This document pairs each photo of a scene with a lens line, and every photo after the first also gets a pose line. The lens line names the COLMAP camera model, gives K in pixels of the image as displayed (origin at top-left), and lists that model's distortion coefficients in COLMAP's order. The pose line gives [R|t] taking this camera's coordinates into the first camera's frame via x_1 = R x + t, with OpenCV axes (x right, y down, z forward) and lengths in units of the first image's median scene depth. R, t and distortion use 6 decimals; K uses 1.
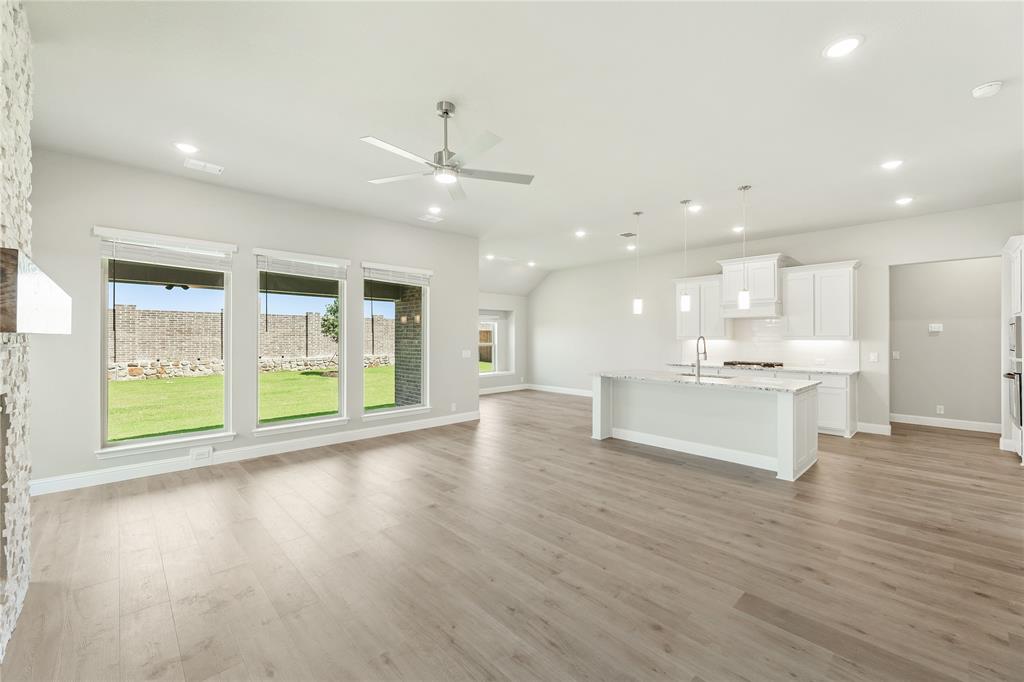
lens RADIAL K [[417.7, 0, 511.9], [0, 417.7, 334.4], [0, 0, 1]] dist [0.001278, 0.000191]
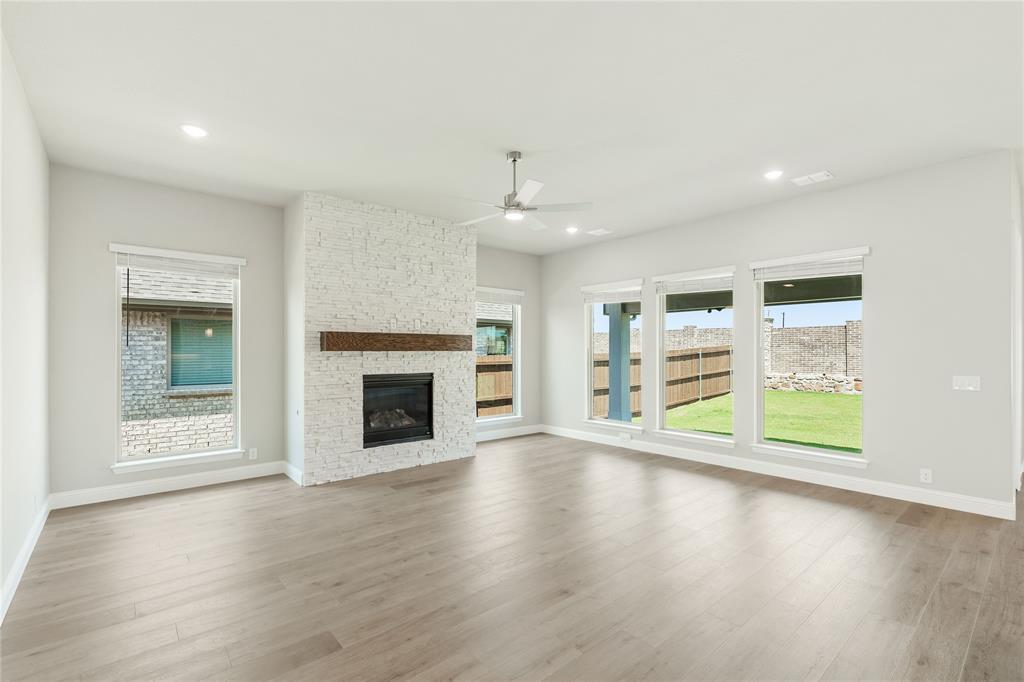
lens RADIAL K [[460.9, 0, 516.3], [0, 460.9, 348.5], [0, 0, 1]] dist [-0.003035, -0.000310]
pose [[-0.051066, -0.008968, -0.998655, 1.050841], [0.007040, 0.999932, -0.009340, 0.009761], [0.998670, -0.007507, -0.051000, 0.995415]]
